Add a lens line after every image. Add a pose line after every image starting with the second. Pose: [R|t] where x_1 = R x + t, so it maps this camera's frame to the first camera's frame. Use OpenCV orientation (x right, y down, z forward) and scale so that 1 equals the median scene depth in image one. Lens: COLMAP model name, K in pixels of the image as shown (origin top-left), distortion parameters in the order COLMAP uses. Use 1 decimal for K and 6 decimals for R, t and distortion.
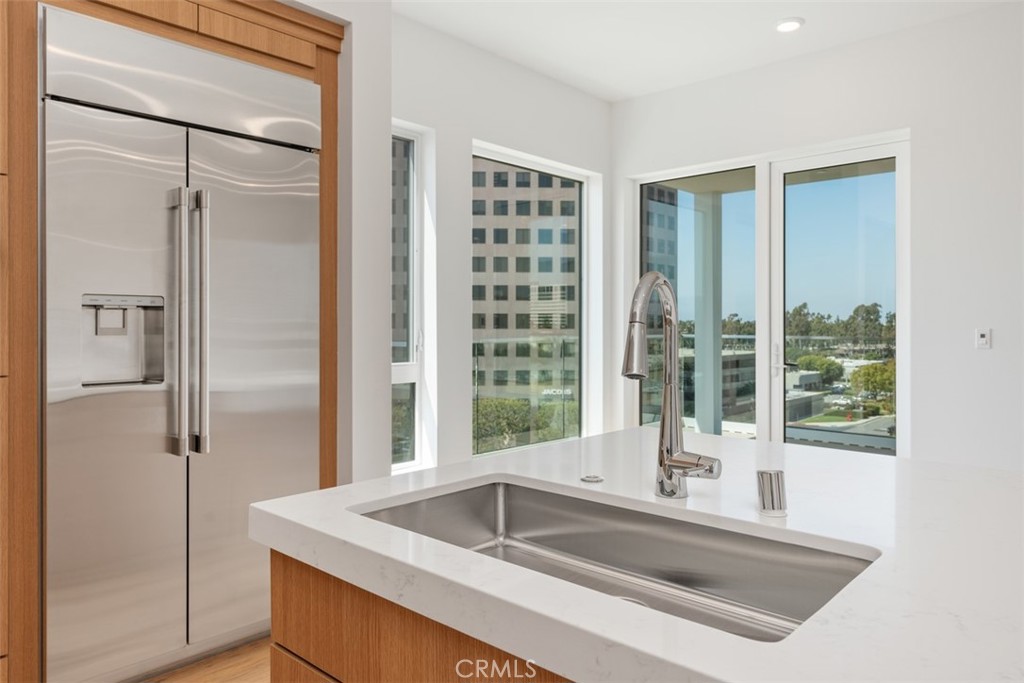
lens RADIAL K [[686.1, 0, 513.4], [0, 686.1, 333.7], [0, 0, 1]] dist [-0.008082, -0.001349]
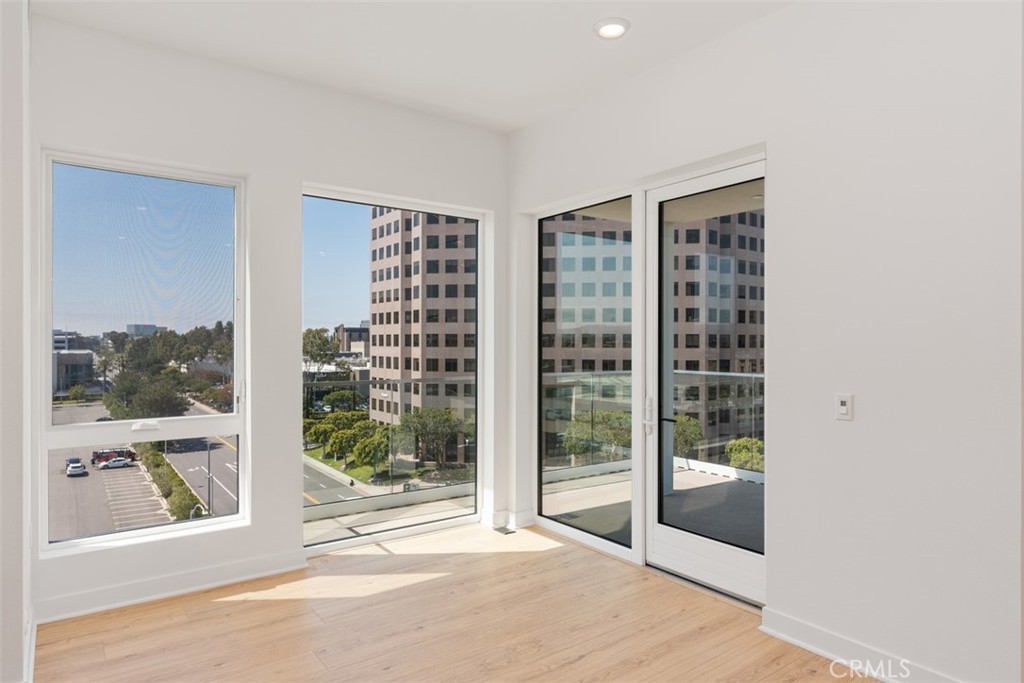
lens RADIAL K [[607.6, 0, 510.9], [0, 607.6, 342.1], [0, 0, 1]] dist [0.000428, -0.000061]
pose [[0.981086, 0.000958, -0.193570, 0.311955], [-0.003587, 0.999906, -0.013230, -0.038343], [0.193539, 0.013674, 0.980997, 0.175910]]
